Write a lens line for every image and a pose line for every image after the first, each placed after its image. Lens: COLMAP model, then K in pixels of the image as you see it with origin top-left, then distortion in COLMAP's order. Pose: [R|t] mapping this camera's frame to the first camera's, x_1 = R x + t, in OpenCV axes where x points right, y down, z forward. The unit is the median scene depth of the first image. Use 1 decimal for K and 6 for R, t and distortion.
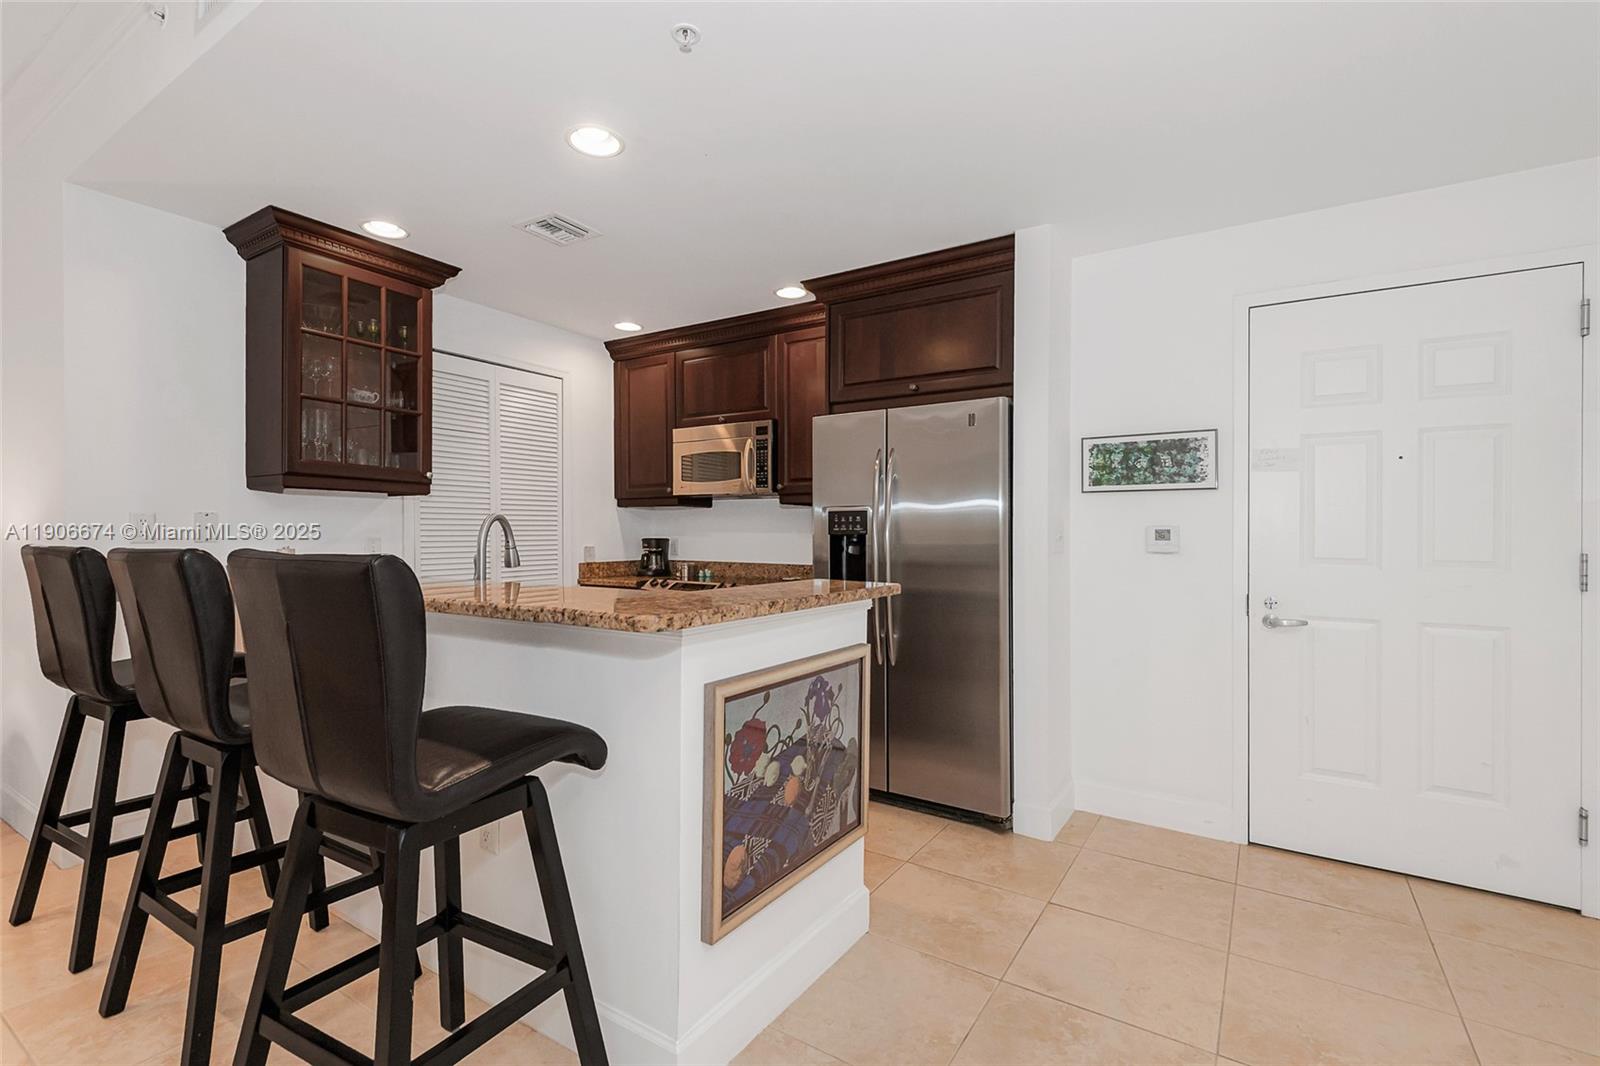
lens RADIAL K [[721.1, 0, 798.8], [0, 721.1, 526.7], [0, 0, 1]] dist [0.026273, -0.019340]
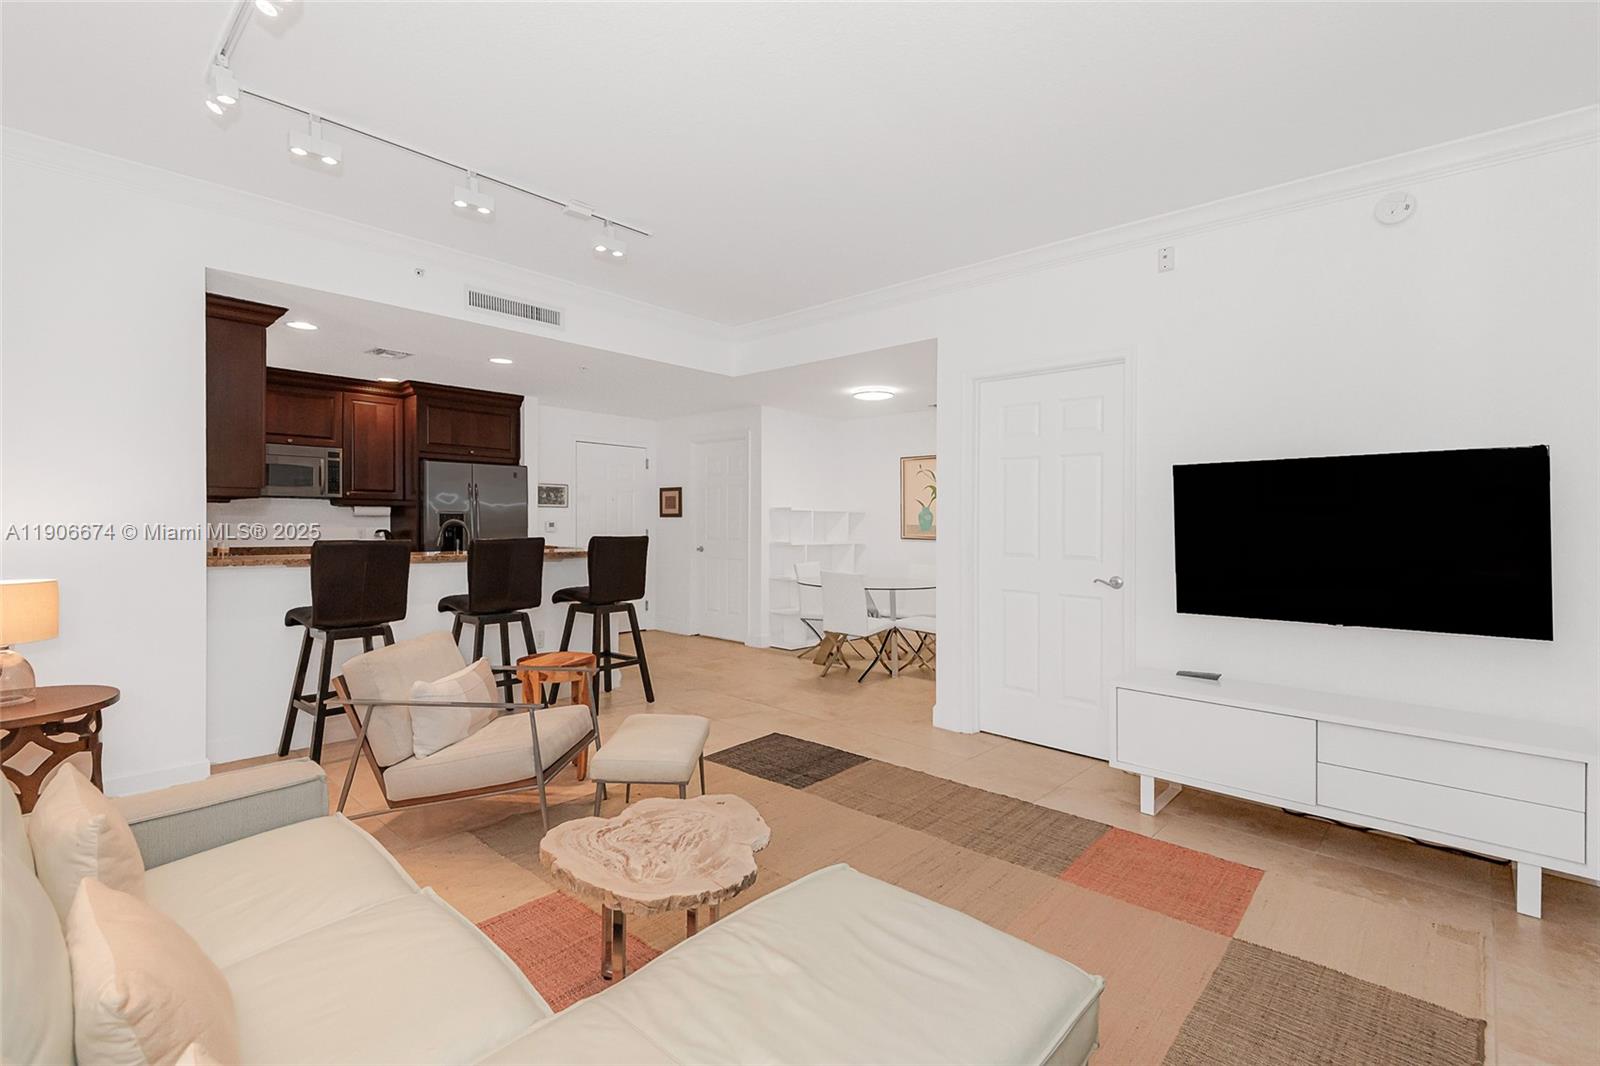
lens RADIAL K [[705.4, 0, 814.0], [0, 705.4, 532.7], [0, 0, 1]] dist [0.025315, -0.000047]
pose [[0.117700, -0.022702, 0.992790, -1.781230], [-0.020455, 0.999471, 0.025280, -0.041130], [-0.992838, -0.023283, 0.117174, -0.183864]]
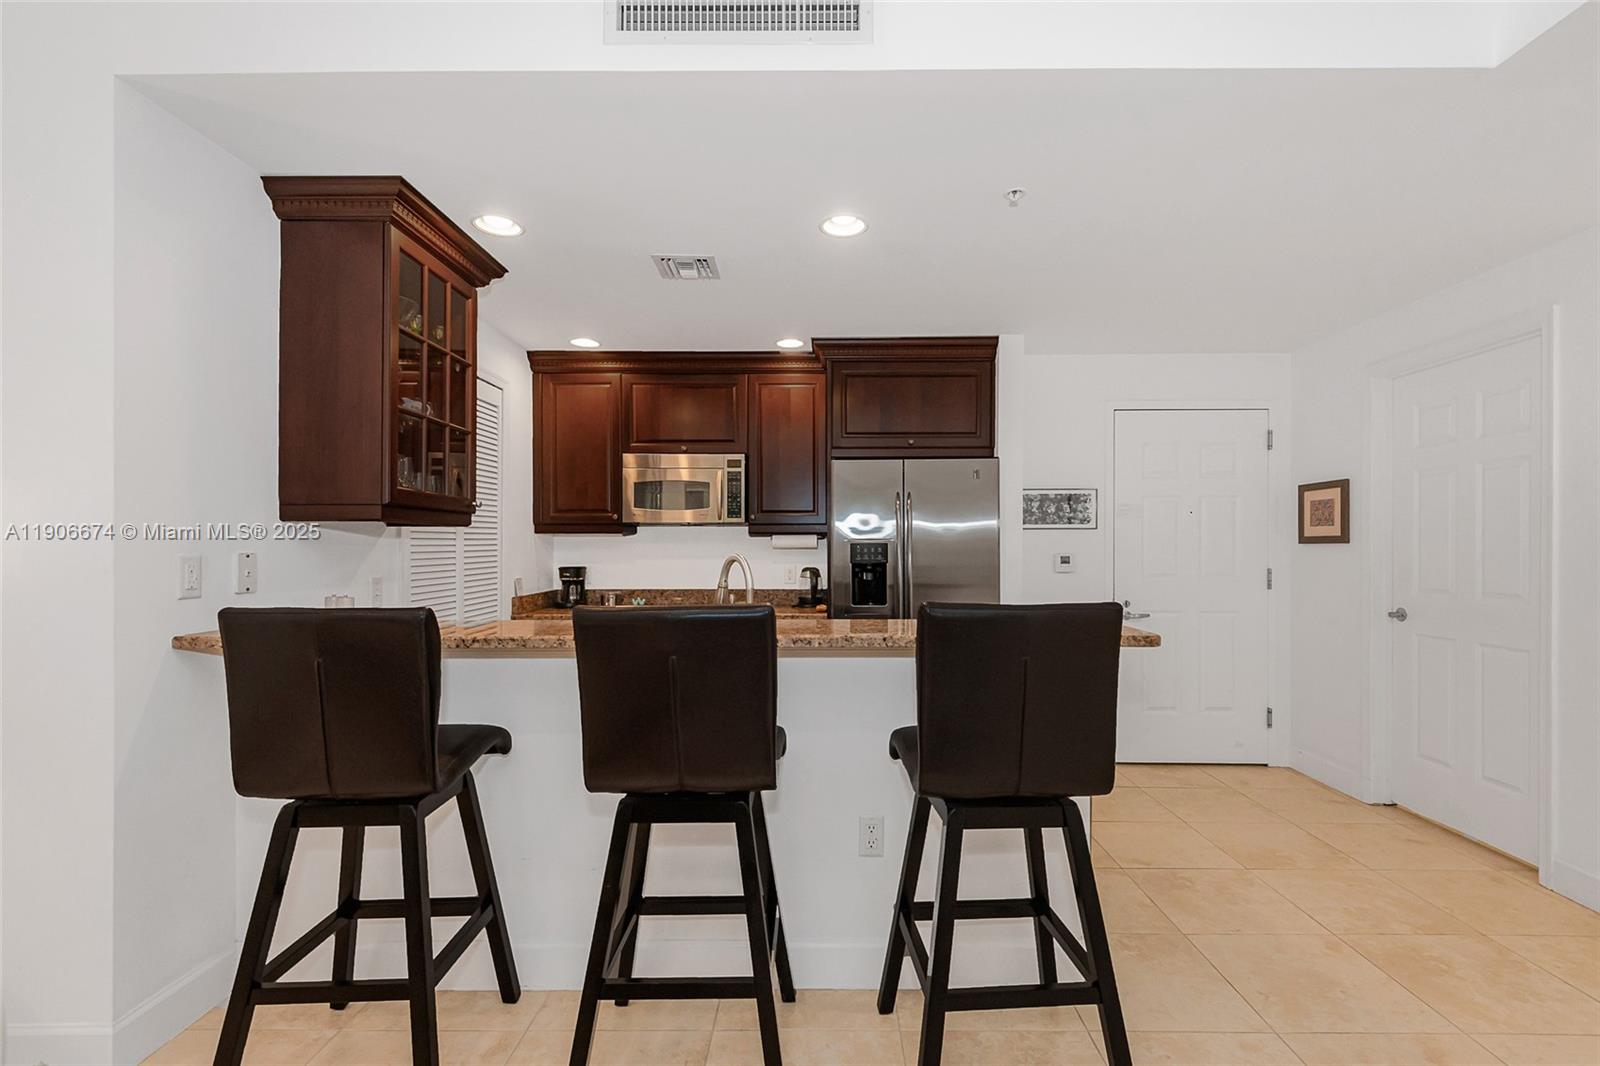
lens RADIAL K [[737.6, 0, 816.6], [0, 737.6, 533.6], [0, 0, 1]] dist [0.019597, -0.000308]
pose [[0.834501, 0.001770, 0.551004, -0.701136], [0.000520, 0.999992, -0.003999, -0.034672], [-0.551006, 0.003624, 0.834493, 0.047885]]
